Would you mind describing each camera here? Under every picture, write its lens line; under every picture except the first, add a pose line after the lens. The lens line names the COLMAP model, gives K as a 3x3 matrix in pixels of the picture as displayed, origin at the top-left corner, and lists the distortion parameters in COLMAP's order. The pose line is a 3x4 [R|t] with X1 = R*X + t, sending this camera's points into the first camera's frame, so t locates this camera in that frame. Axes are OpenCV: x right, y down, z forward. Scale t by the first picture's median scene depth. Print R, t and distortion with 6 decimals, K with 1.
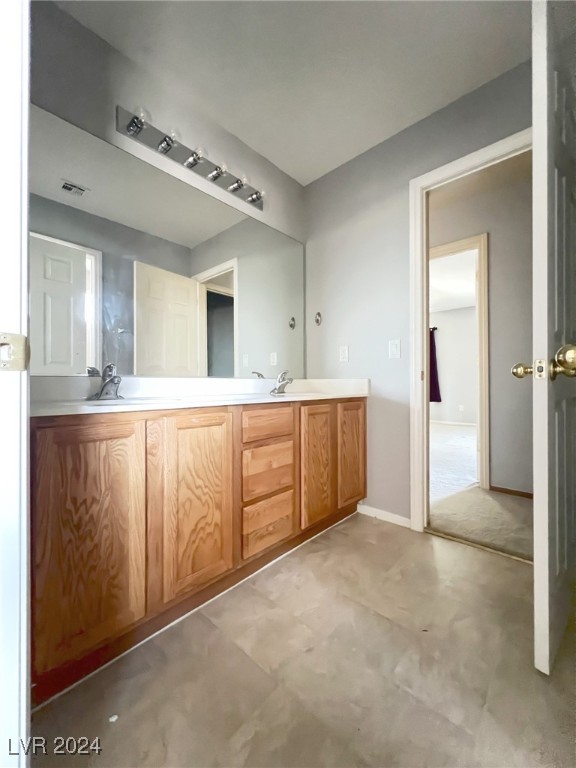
lens RADIAL K [[308.0, 0, 290.5], [0, 308.0, 382.6], [0, 0, 1]] dist [0.002747, 0.000109]
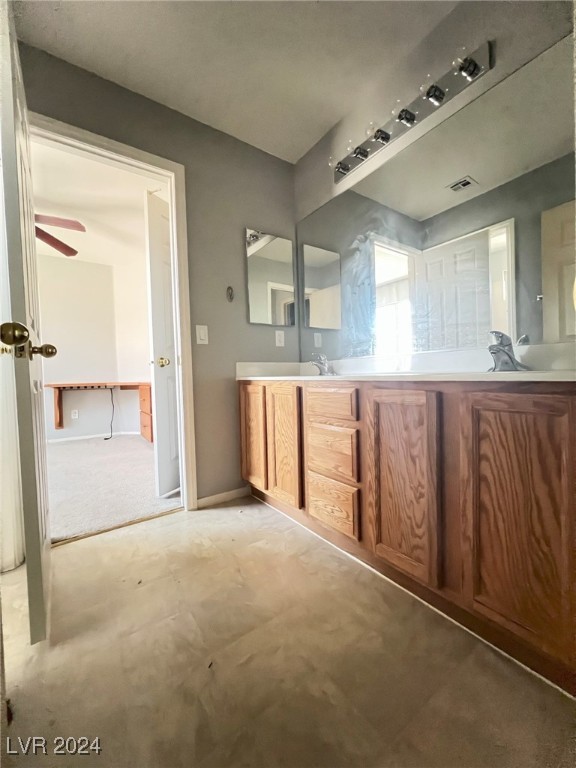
lens RADIAL K [[308.0, 0, 291.9], [0, 308.0, 383.7], [0, 0, 1]] dist [0.002747, 0.000109]
pose [[-0.224750, 0.040209, -0.973587, 0.804842], [0.036145, 0.998805, 0.032907, 0.033437], [0.973746, -0.027794, -0.225934, 0.991696]]
